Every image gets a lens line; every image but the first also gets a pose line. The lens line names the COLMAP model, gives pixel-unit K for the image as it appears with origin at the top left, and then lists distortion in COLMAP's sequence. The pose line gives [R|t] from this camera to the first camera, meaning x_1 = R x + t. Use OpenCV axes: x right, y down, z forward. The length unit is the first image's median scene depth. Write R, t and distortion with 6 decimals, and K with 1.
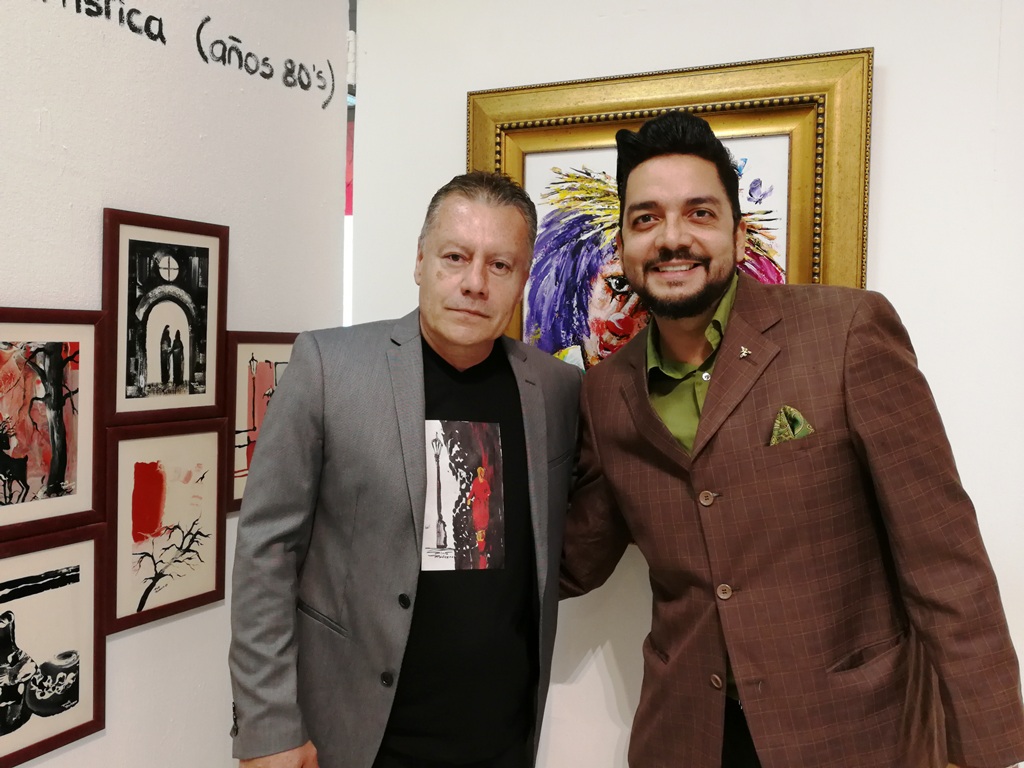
lens RADIAL K [[964.9, 0, 516.6], [0, 964.9, 385.8], [0, 0, 1]] dist [0.018347, 0.000000]
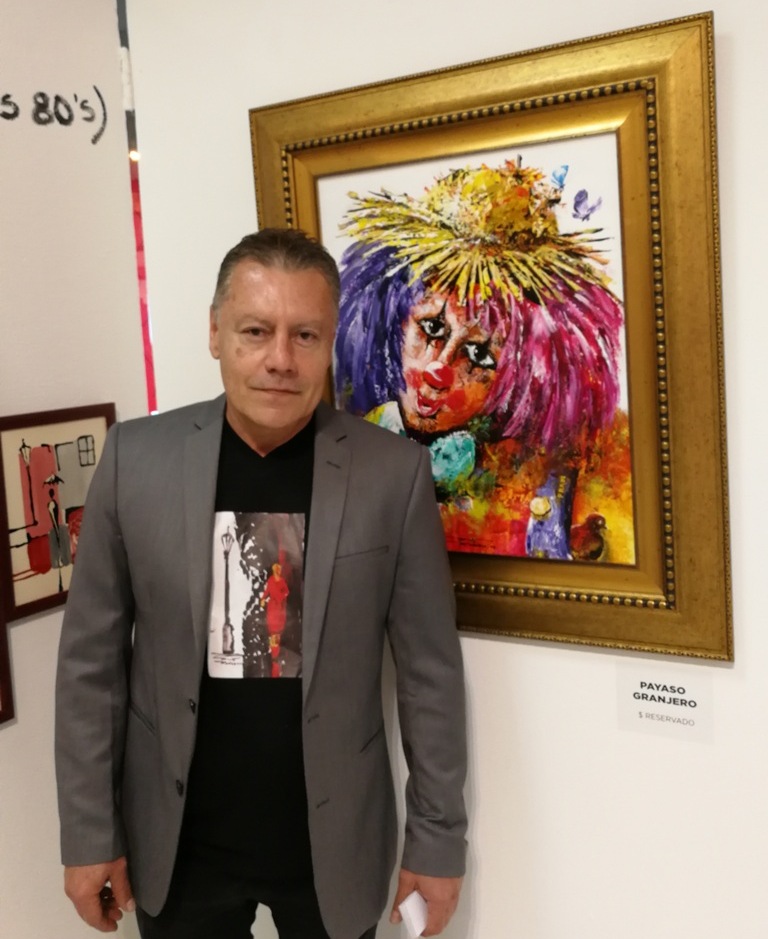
lens RADIAL K [[968.6, 0, 387.1], [0, 968.6, 425.4], [0, 0, 1]] dist [0.014902, 0.000000]
pose [[0.992975, -0.070400, -0.095099, 0.150441], [0.076220, 0.995343, 0.059019, -0.078562], [0.090501, -0.065853, 0.993717, 0.167487]]
